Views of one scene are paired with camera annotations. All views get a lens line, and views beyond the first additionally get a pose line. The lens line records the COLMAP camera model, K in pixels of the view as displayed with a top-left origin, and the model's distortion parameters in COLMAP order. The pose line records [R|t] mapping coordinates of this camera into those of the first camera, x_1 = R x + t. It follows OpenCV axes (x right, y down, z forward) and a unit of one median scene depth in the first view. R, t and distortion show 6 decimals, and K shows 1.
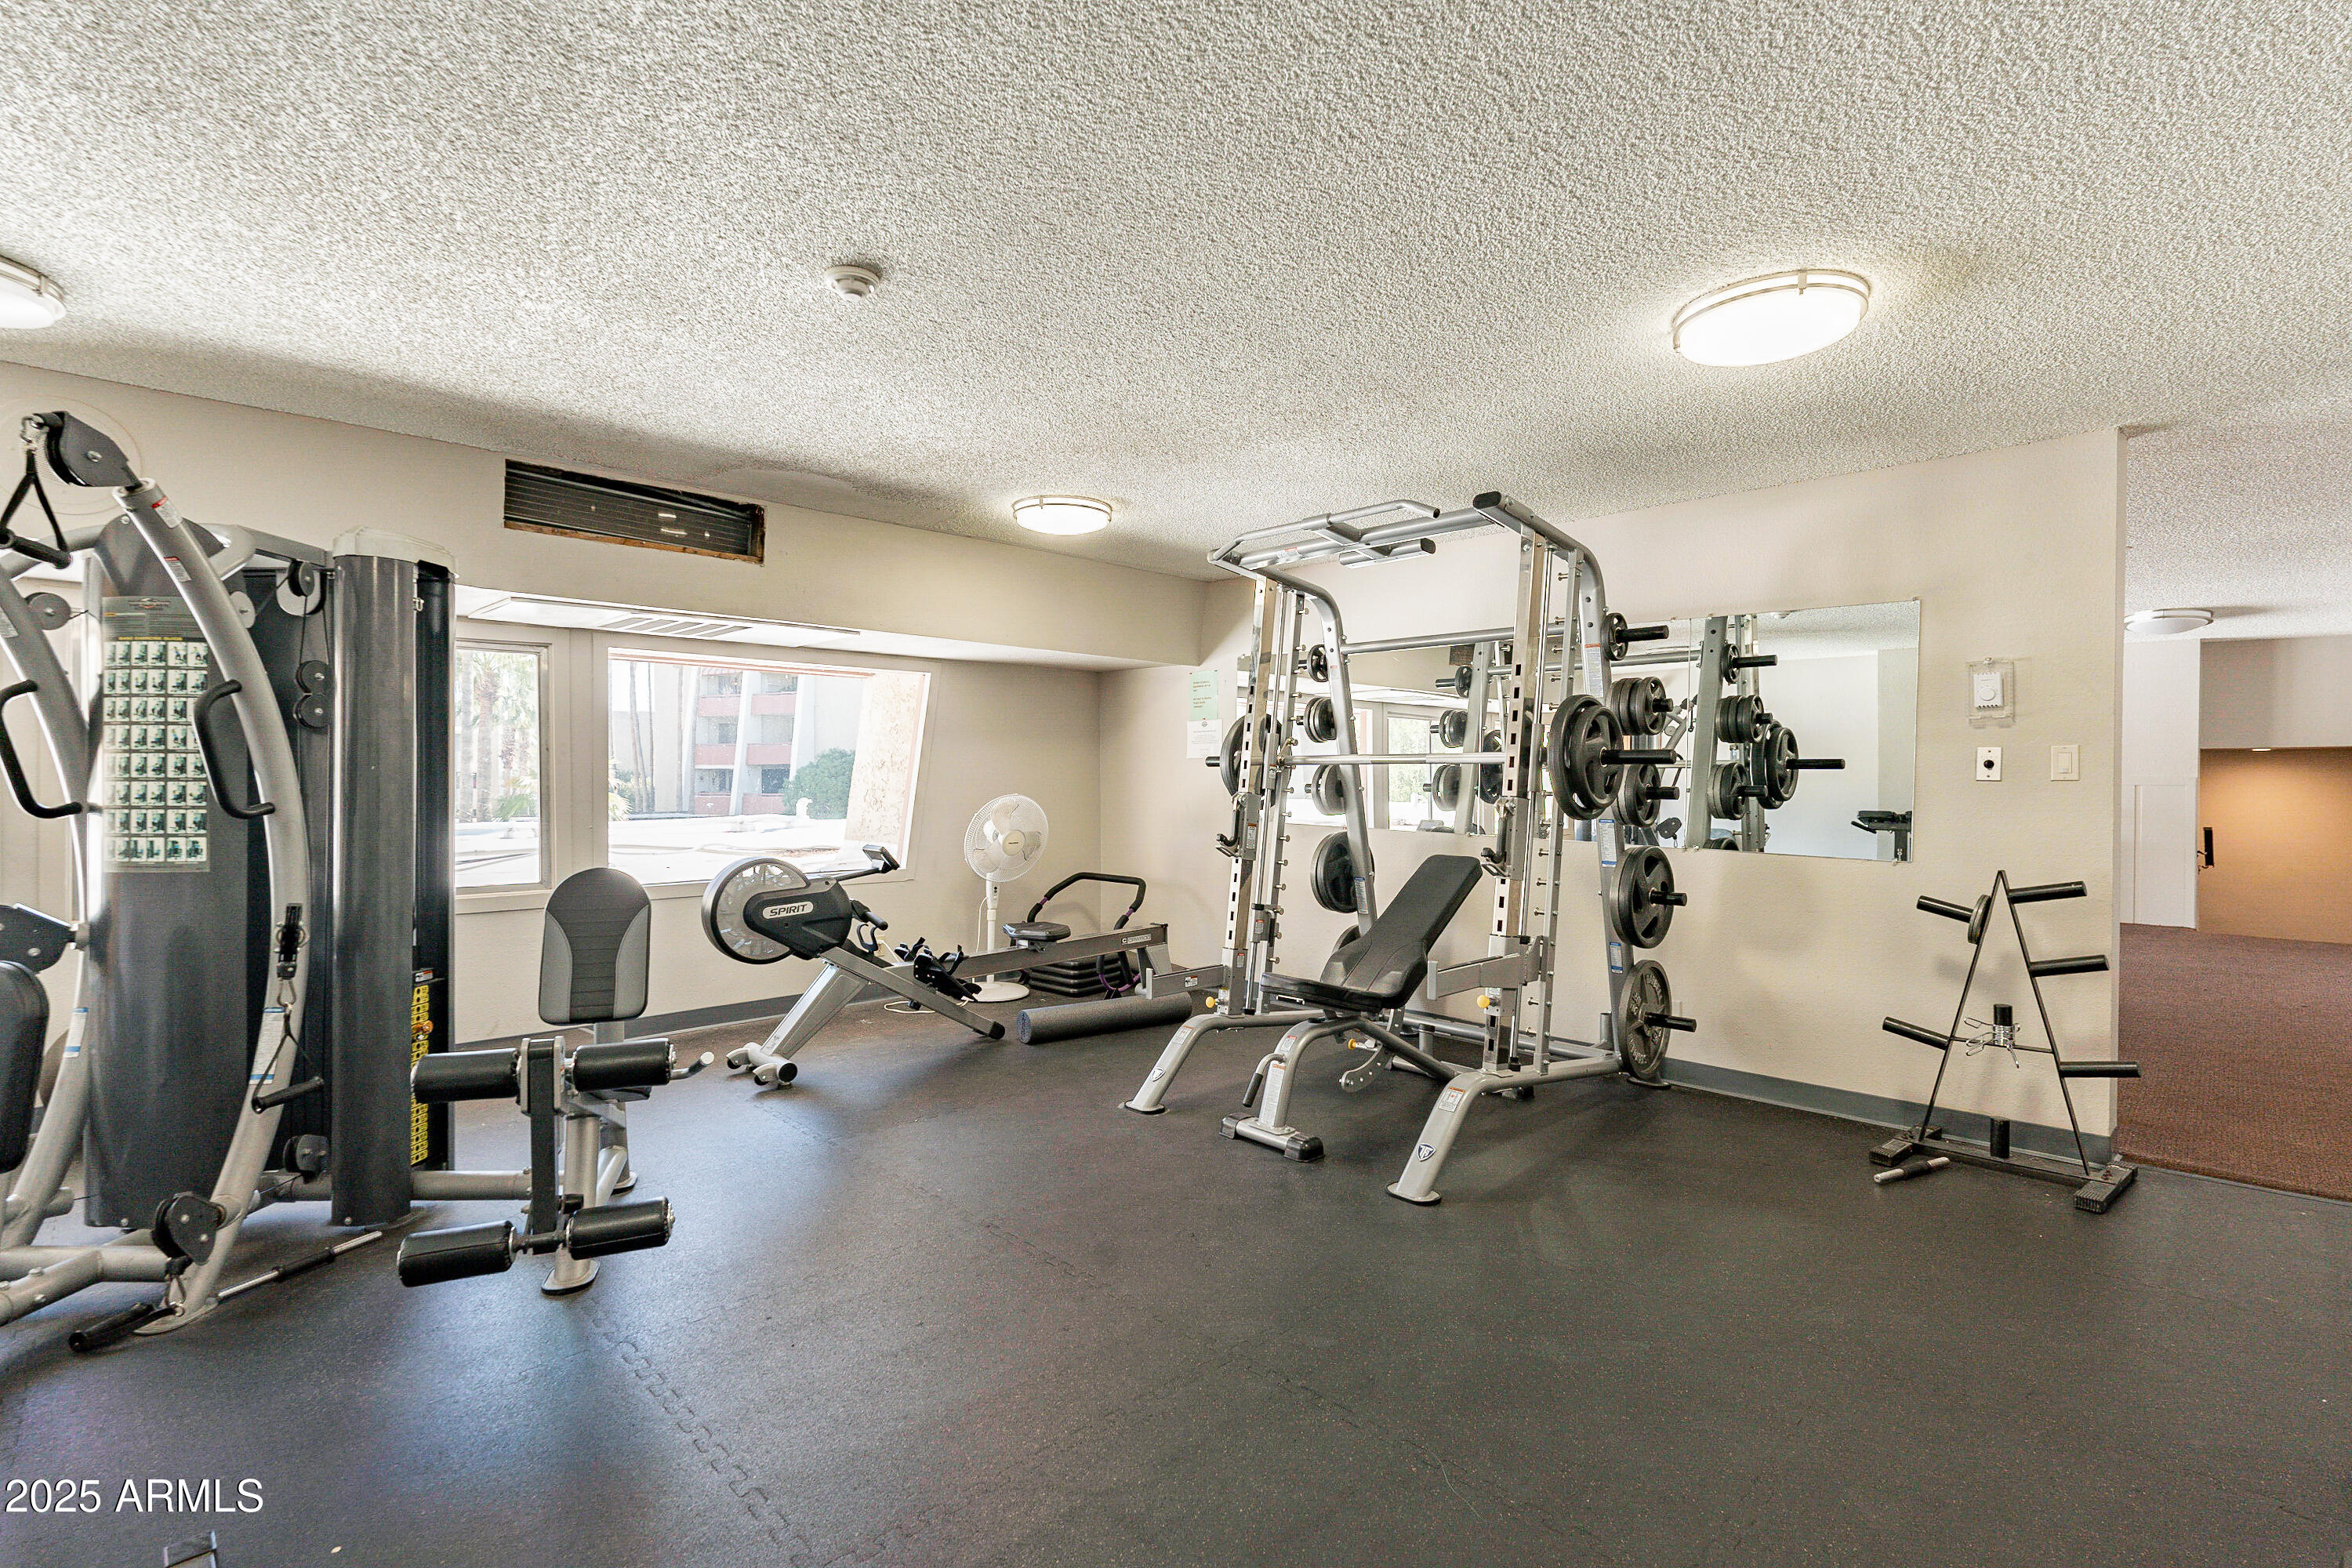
lens RADIAL K [[1100.6, 0, 1176.0], [0, 1100.6, 784.0], [0, 0, 1]] dist [0.000596, 0.000121]
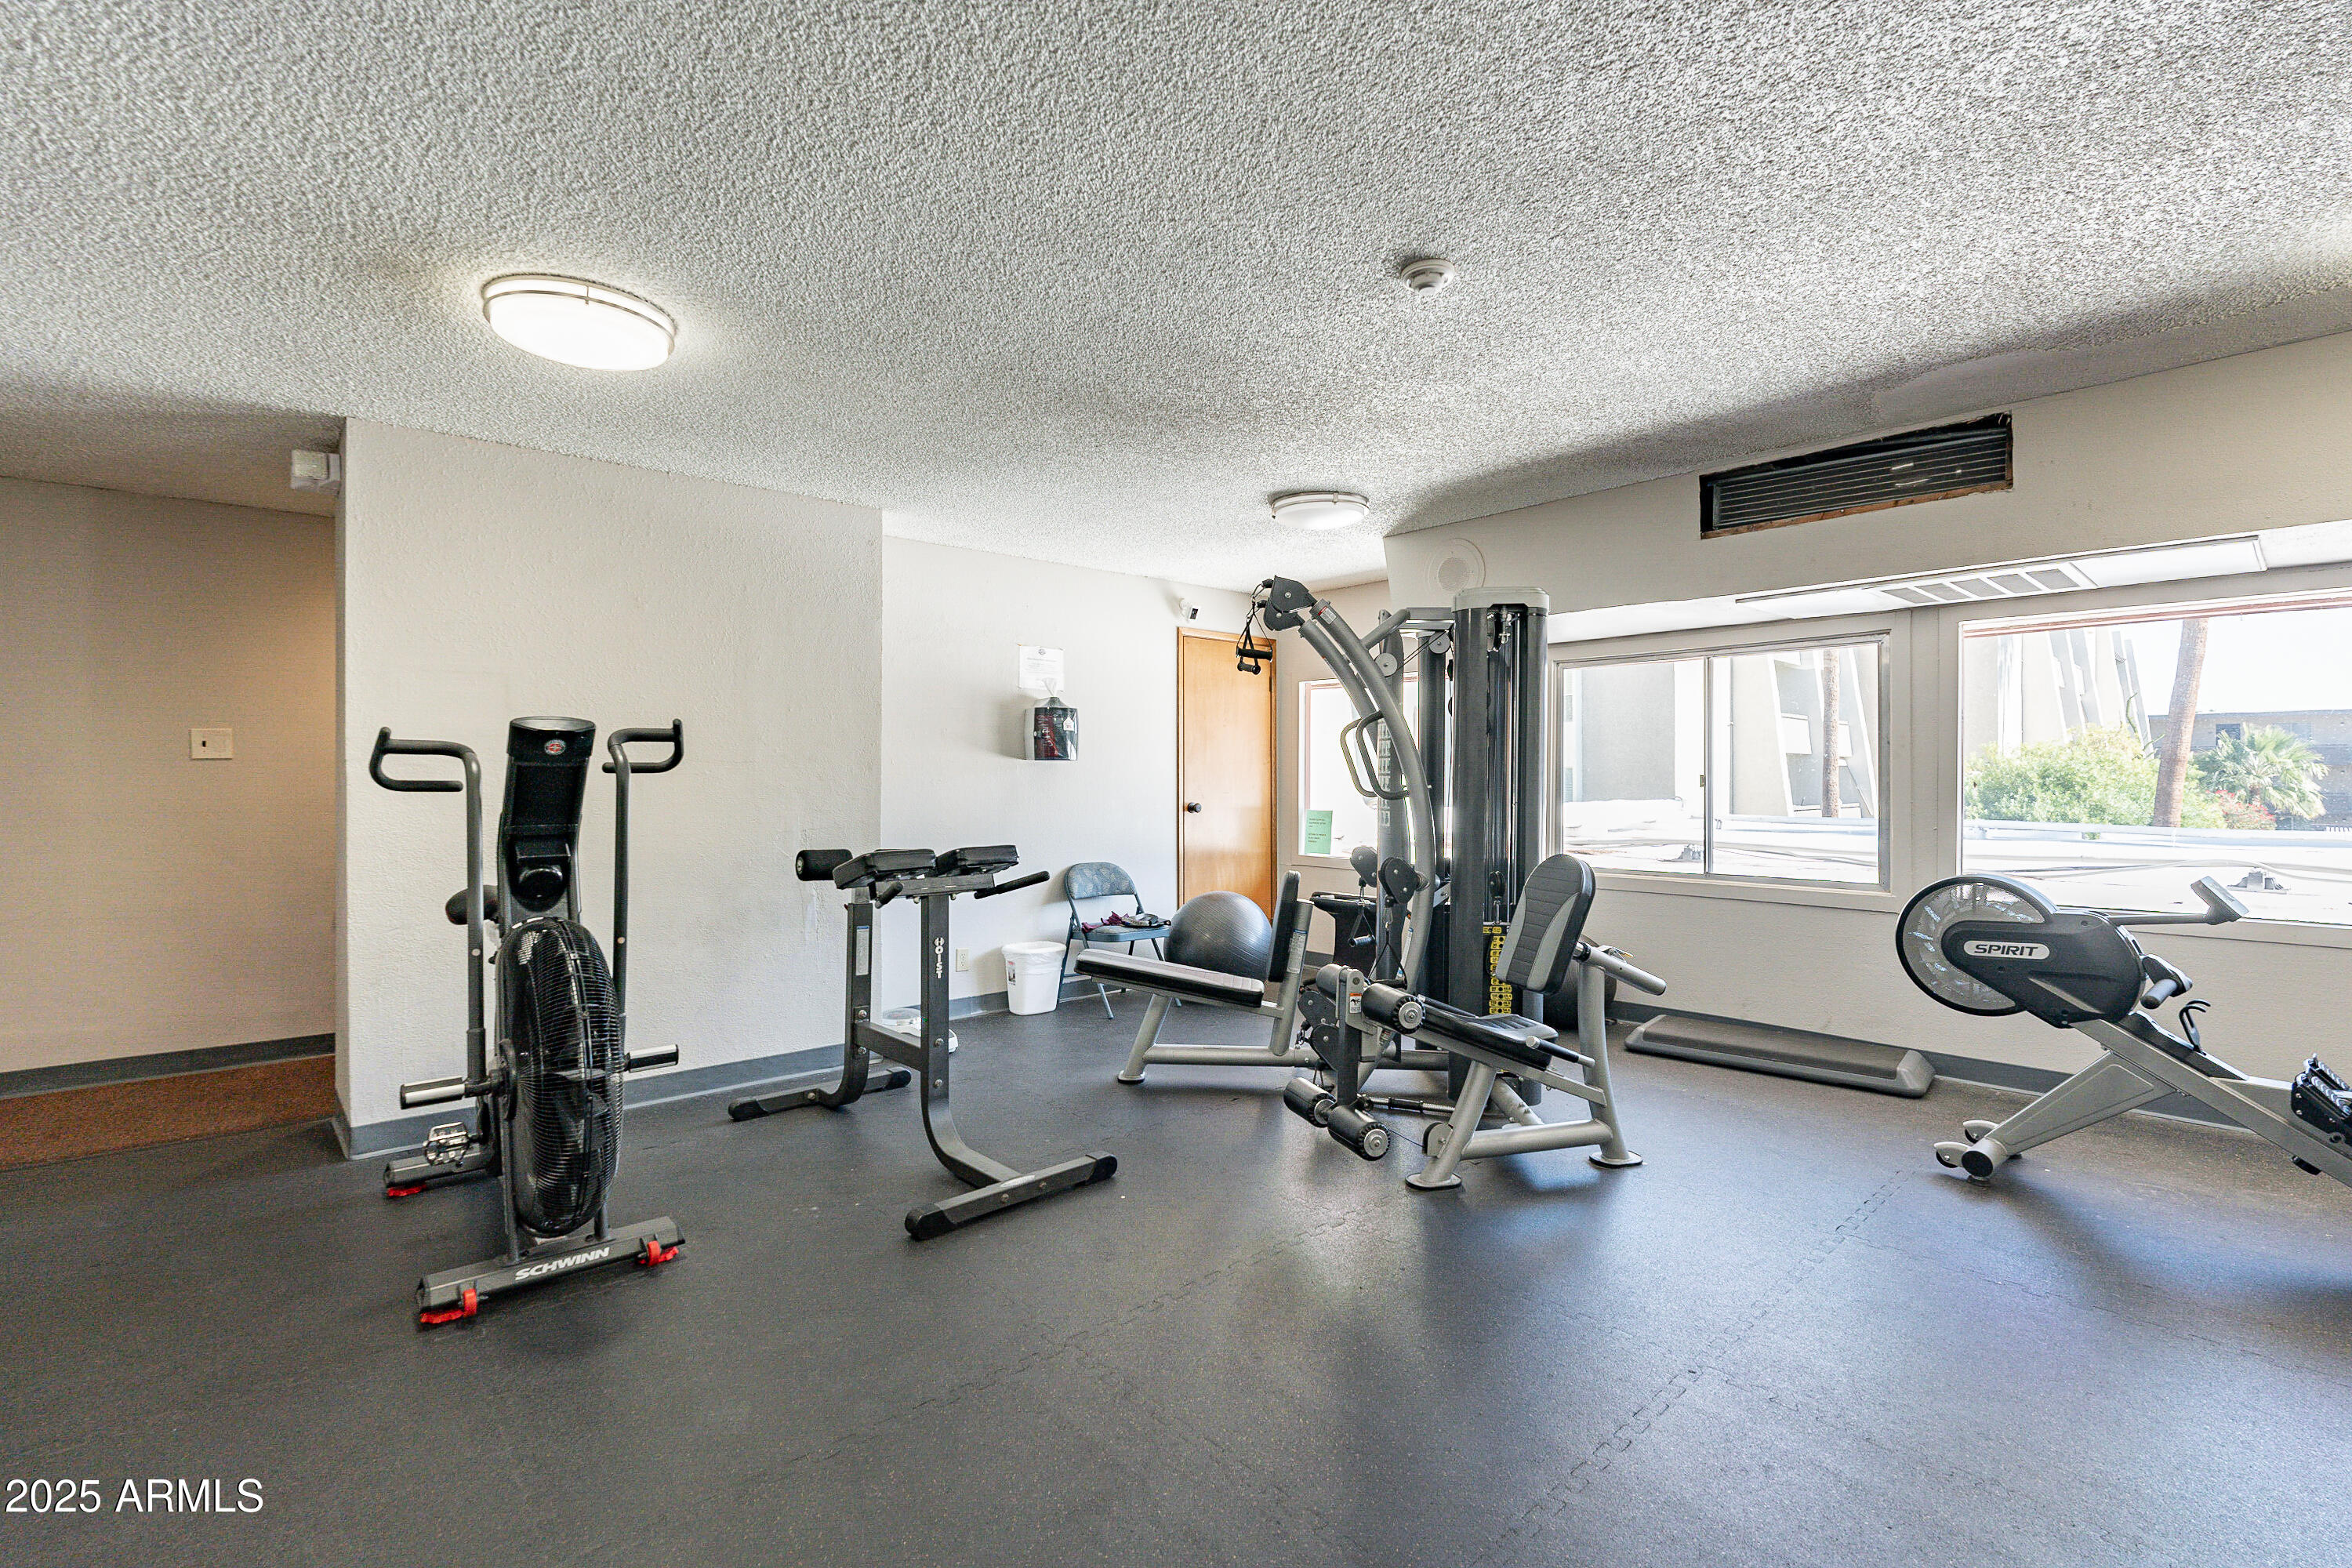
lens RADIAL K [[1064.9, 0, 1176.0], [0, 1064.9, 784.0], [0, 0, 1]] dist [0.000413, 0.000128]
pose [[-0.067060, 0.005925, -0.997731, 0.398735], [-0.002828, 0.999977, 0.006128, -0.000129], [0.997745, 0.003232, -0.067042, 0.486532]]
